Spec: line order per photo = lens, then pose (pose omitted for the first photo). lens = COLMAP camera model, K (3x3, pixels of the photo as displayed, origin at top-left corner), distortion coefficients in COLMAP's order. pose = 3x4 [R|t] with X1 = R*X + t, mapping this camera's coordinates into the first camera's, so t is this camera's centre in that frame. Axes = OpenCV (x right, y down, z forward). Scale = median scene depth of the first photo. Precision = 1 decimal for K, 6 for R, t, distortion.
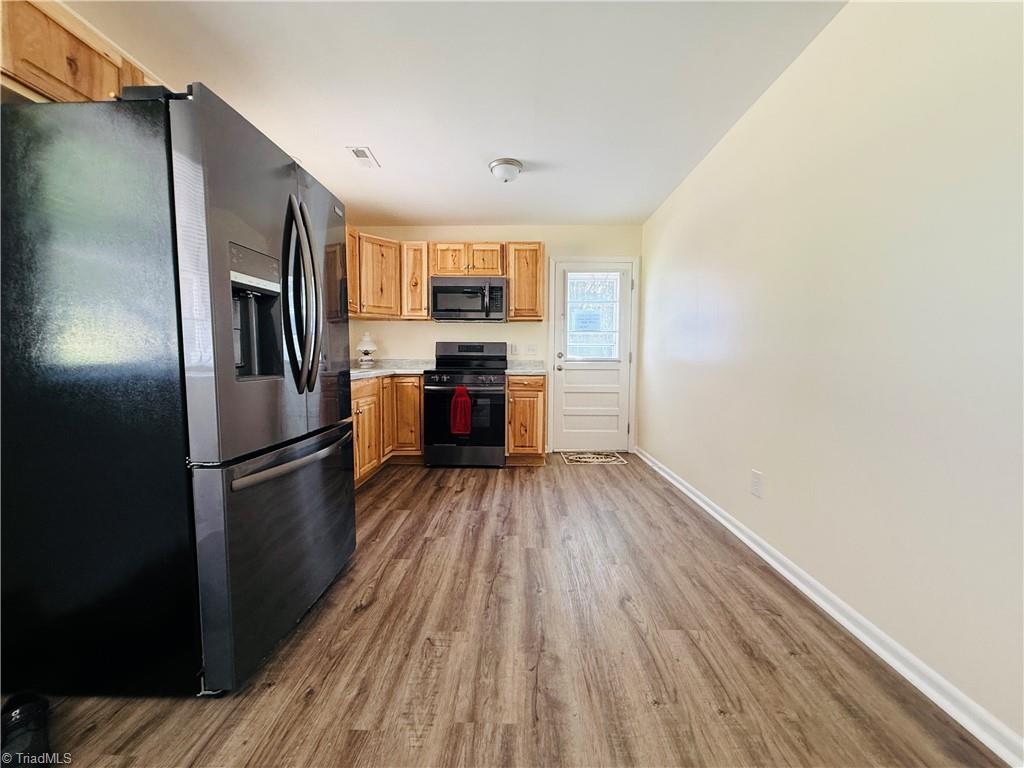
lens RADIAL K [[414.5, 0, 515.4], [0, 414.5, 382.5], [0, 0, 1]] dist [-0.000428, 0.000620]
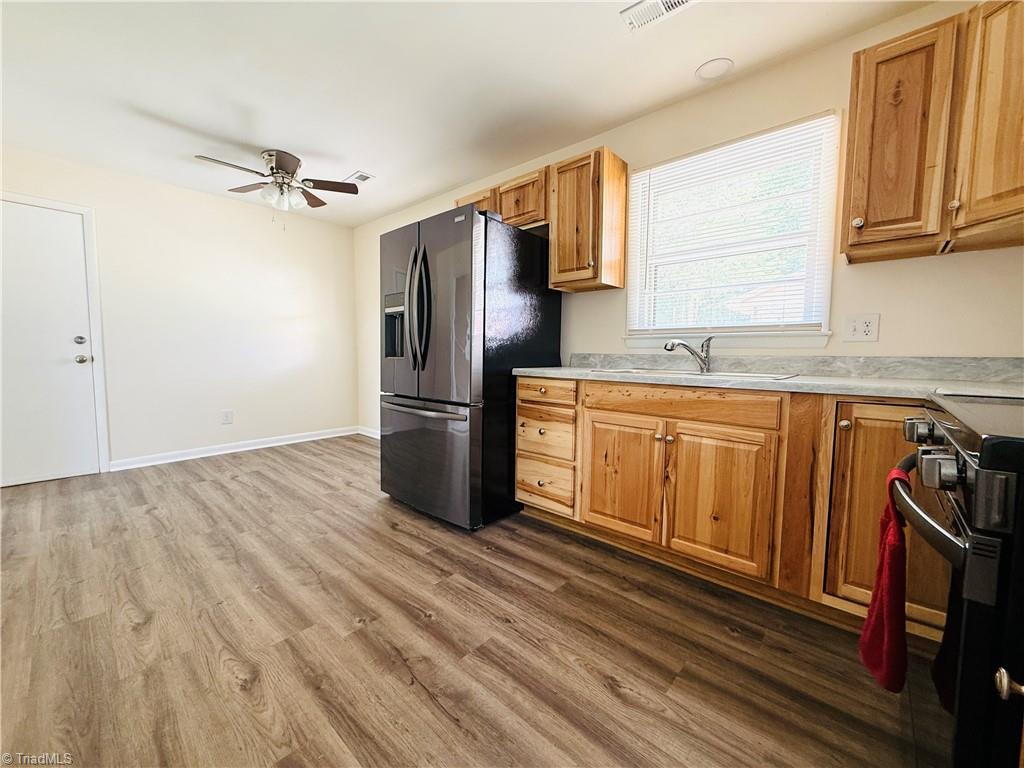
lens RADIAL K [[414.5, 0, 512.8], [0, 414.5, 383.0], [0, 0, 1]] dist [-0.000428, 0.000620]
pose [[-0.662466, 0.044899, -0.747746, 0.213219], [-0.057657, 0.992185, 0.110657, -0.061767], [0.746870, 0.116419, -0.654699, 1.175146]]
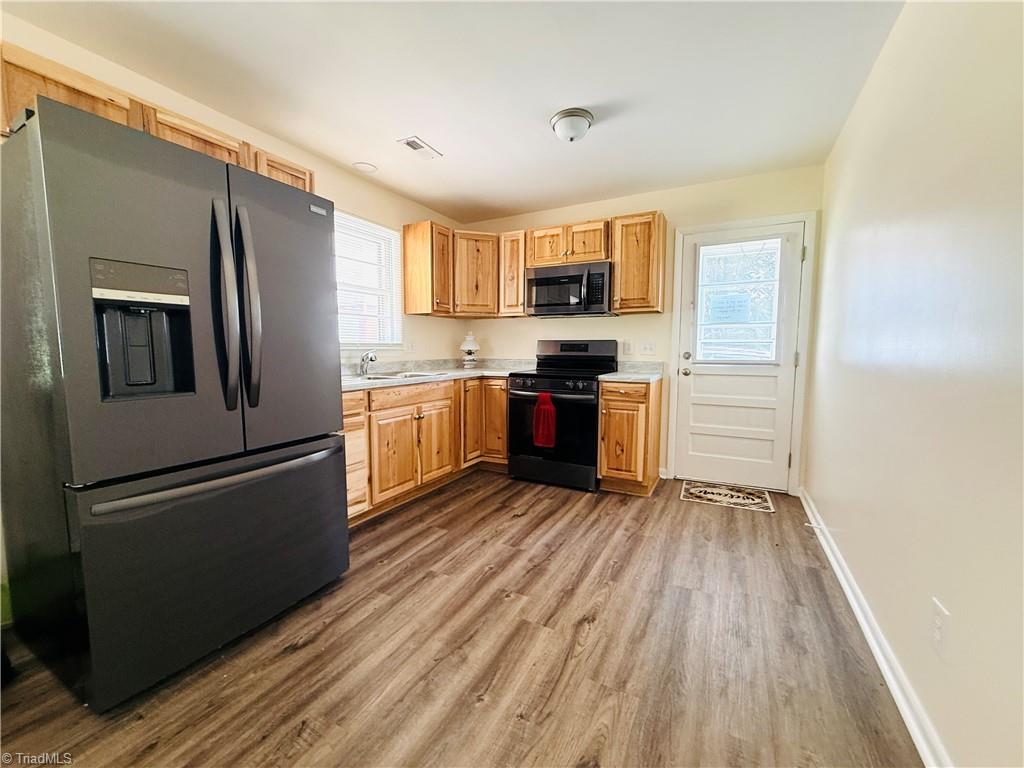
lens RADIAL K [[414.5, 0, 510.3], [0, 414.5, 383.9], [0, 0, 1]] dist [-0.000428, 0.000620]
pose [[0.888513, 0.037331, -0.457330, 0.241702], [-0.026382, 0.999192, 0.030306, -0.039627], [0.458092, -0.014862, 0.888781, 0.228337]]
